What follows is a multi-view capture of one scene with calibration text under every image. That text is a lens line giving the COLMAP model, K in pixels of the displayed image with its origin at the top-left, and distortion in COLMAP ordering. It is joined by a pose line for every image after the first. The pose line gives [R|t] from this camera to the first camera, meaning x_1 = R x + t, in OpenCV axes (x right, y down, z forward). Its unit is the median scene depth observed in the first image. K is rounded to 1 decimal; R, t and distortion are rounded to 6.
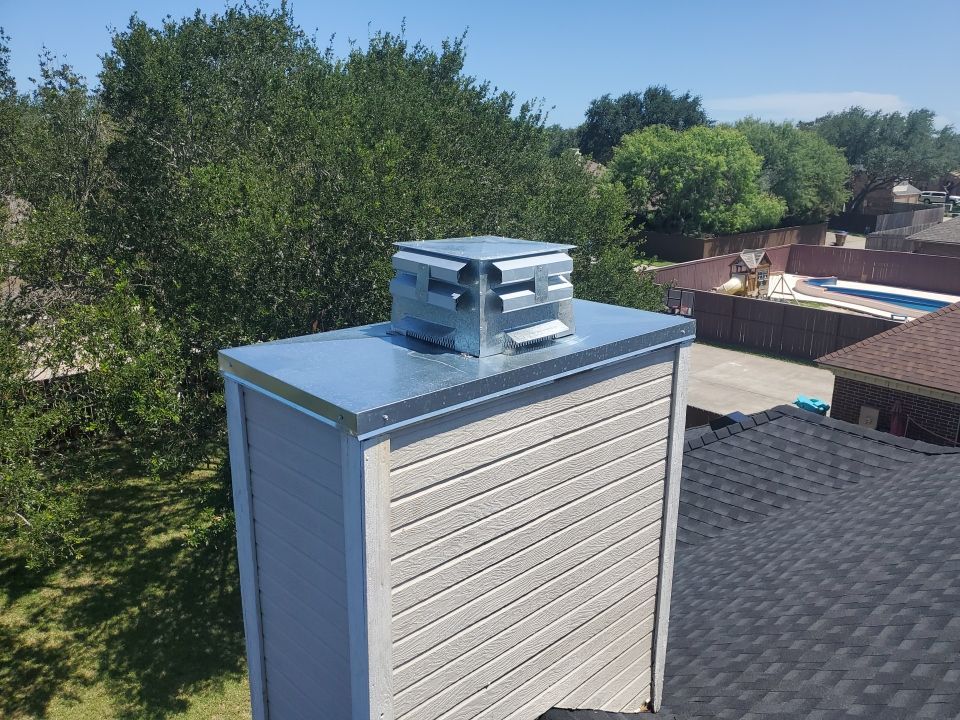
lens RADIAL K [[746.6, 0, 502.9], [0, 746.6, 347.0], [0, 0, 1]] dist [0.040025, -0.046007]
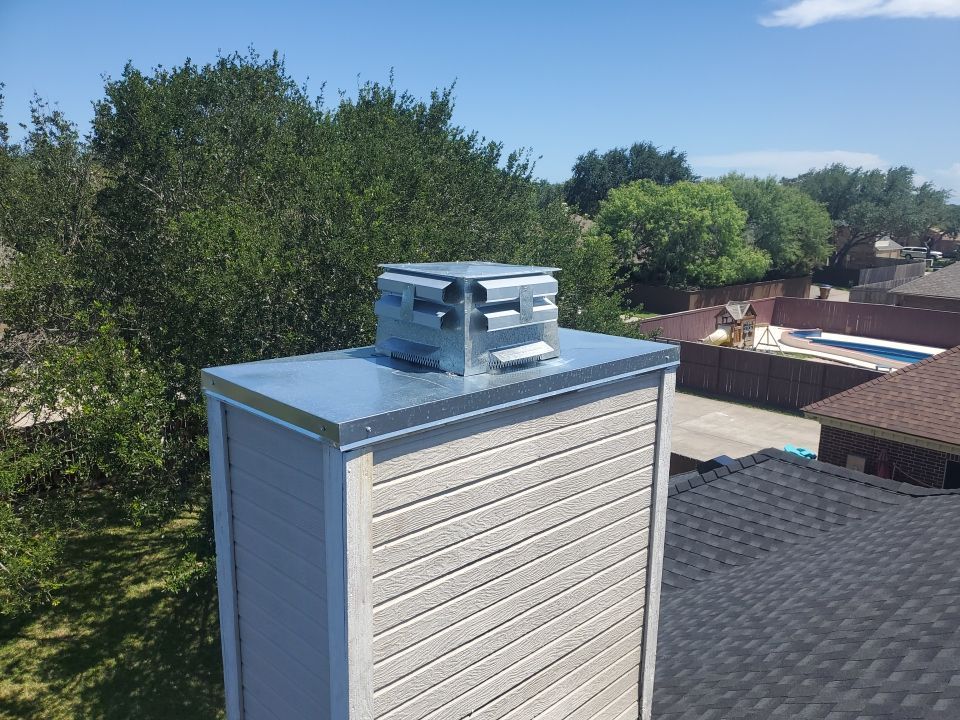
lens RADIAL K [[746.6, 0, 500.8], [0, 746.6, 365.2], [0, 0, 1]] dist [0.040025, -0.046007]
pose [[0.999903, 0.003382, 0.013513, 0.000761], [-0.002760, 0.998949, -0.045742, 0.008677], [-0.013653, 0.045700, 0.998862, 0.000244]]
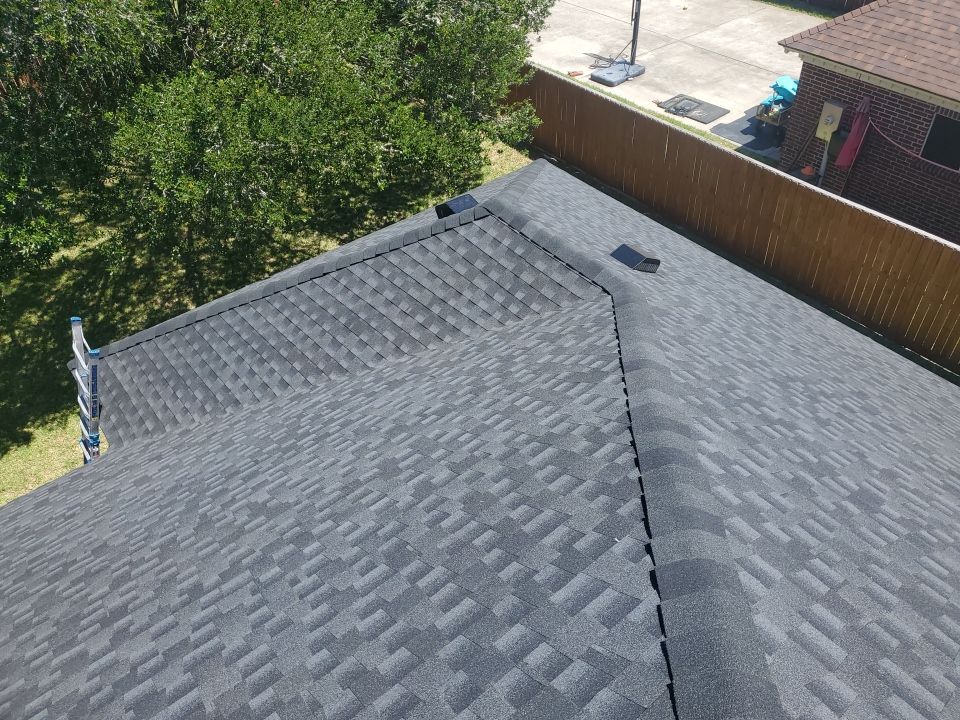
lens RADIAL K [[746.6, 0, 499.2], [0, 746.6, 356.3], [0, 0, 1]] dist [0.040025, -0.046007]
pose [[0.993722, 0.025630, -0.108899, 0.301004], [0.027804, 0.886280, 0.462314, -0.091338], [0.108364, -0.462439, 0.880004, 0.144492]]
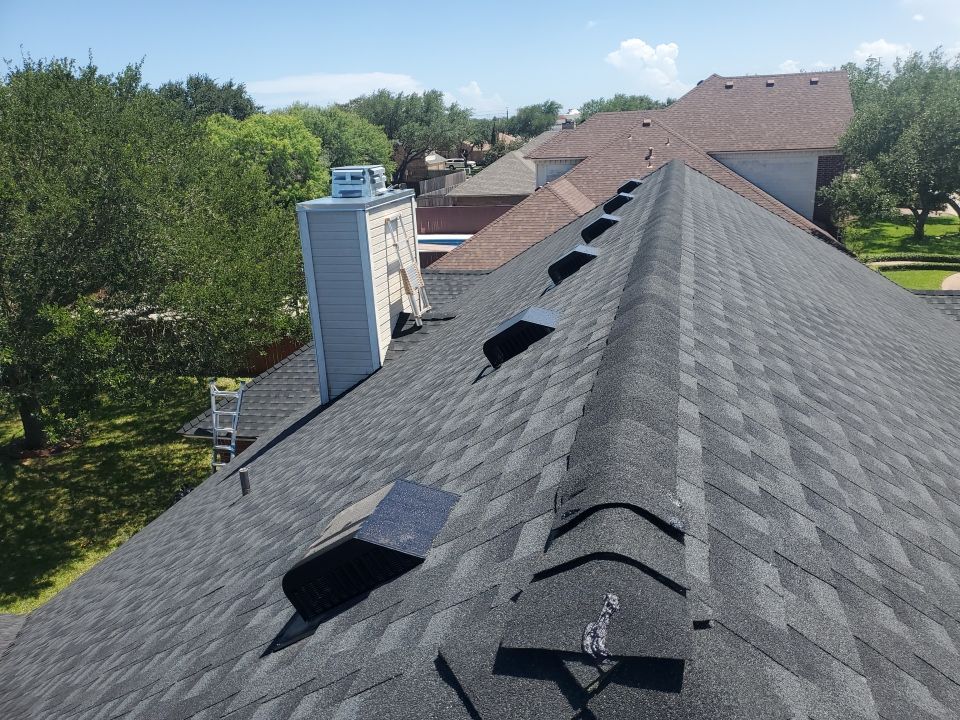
lens RADIAL K [[746.6, 0, 496.8], [0, 746.6, 356.4], [0, 0, 1]] dist [0.040025, -0.046007]
pose [[0.839883, -0.213644, 0.498952, -0.279149], [0.197772, 0.976536, 0.085230, 0.108440], [-0.505453, 0.027096, 0.862428, -0.444200]]
